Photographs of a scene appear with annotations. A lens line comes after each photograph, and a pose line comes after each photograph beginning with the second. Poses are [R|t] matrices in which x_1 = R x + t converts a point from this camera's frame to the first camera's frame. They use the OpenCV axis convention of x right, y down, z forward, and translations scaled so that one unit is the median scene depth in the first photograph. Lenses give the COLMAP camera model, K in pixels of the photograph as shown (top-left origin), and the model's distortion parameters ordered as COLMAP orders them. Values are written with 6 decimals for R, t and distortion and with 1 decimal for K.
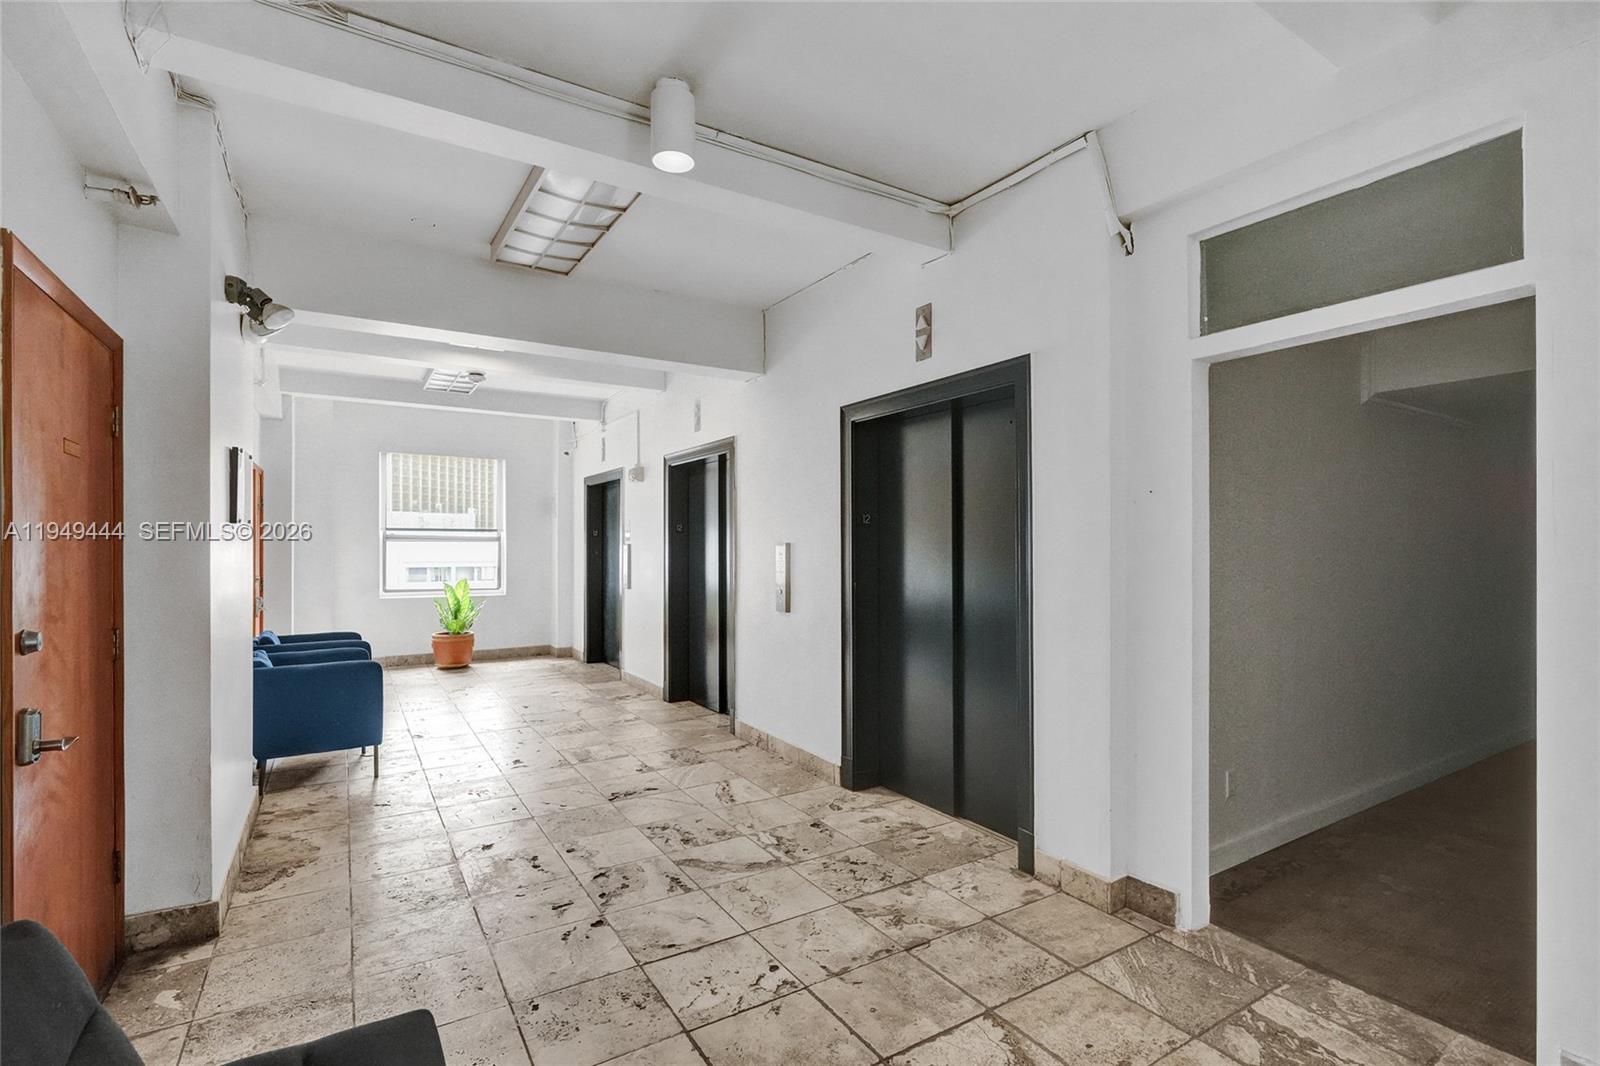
lens RADIAL K [[757.6, 0, 857.9], [0, 757.6, 547.5], [0, 0, 1]] dist [-0.020563, 0.004234]
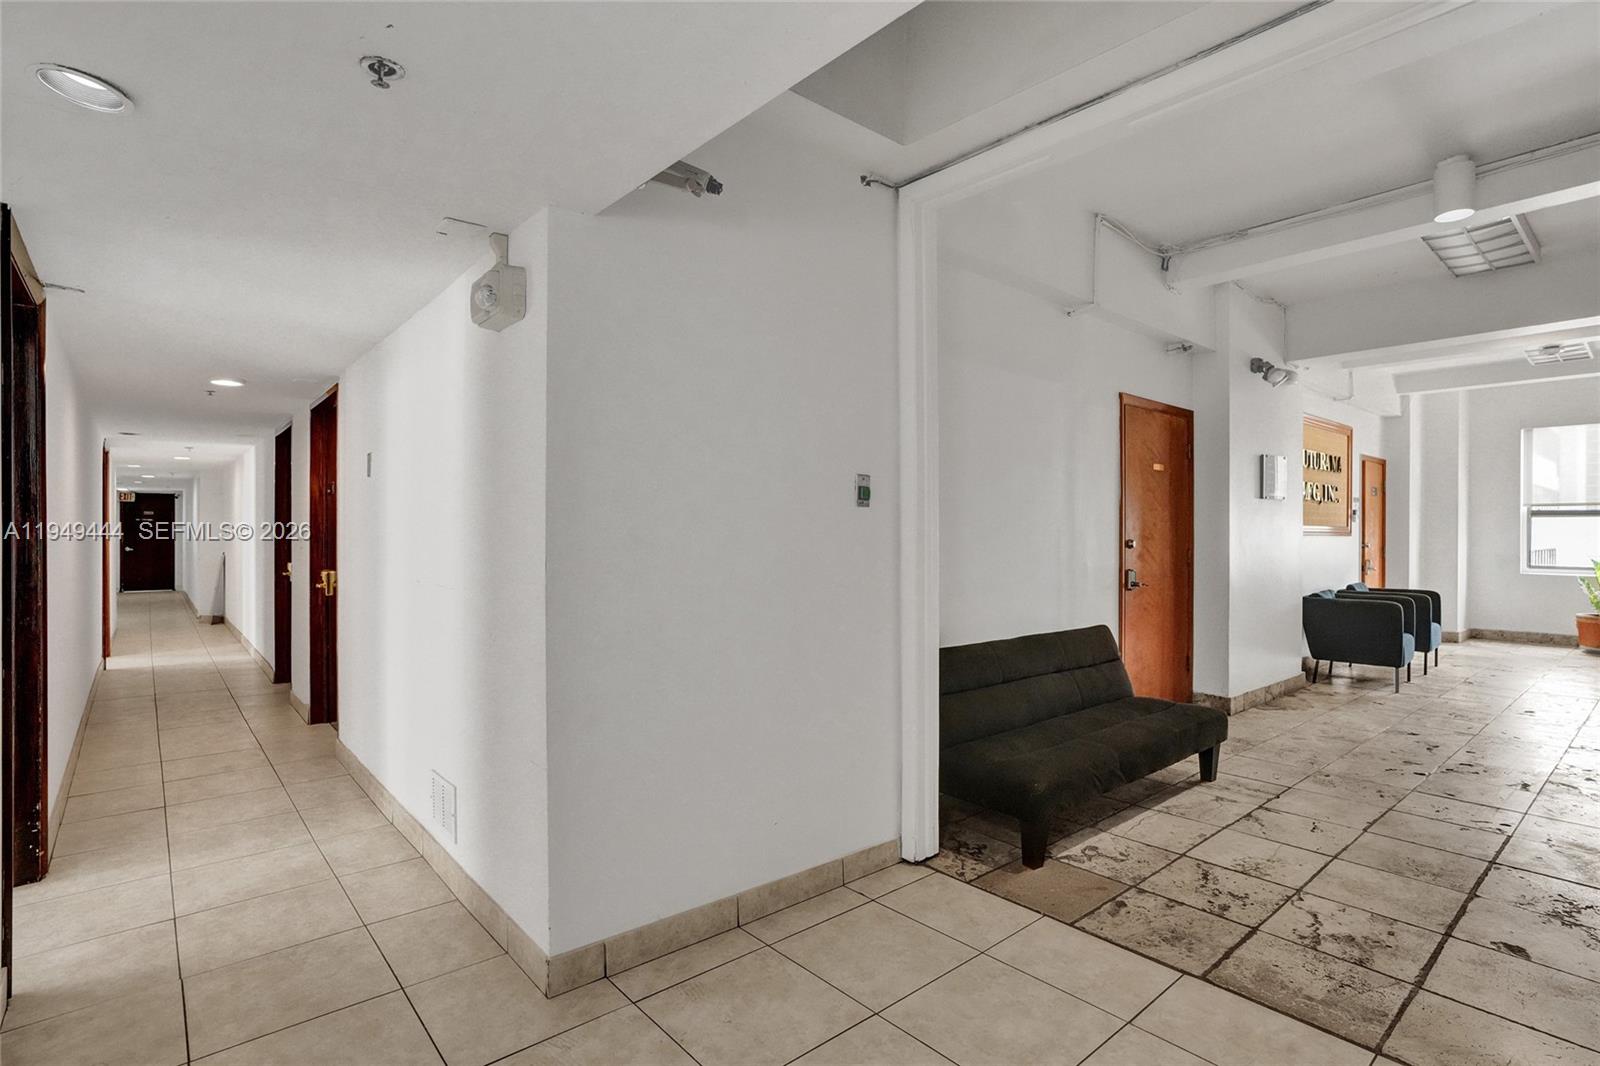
lens RADIAL K [[757.6, 0, 799.7], [0, 757.6, 538.2], [0, 0, 1]] dist [-0.020563, 0.004234]
pose [[0.116586, 0.007404, -0.993153, 0.814418], [-0.004525, 0.999966, 0.006924, 0.055347], [0.993170, 0.003686, 0.116615, -0.276720]]
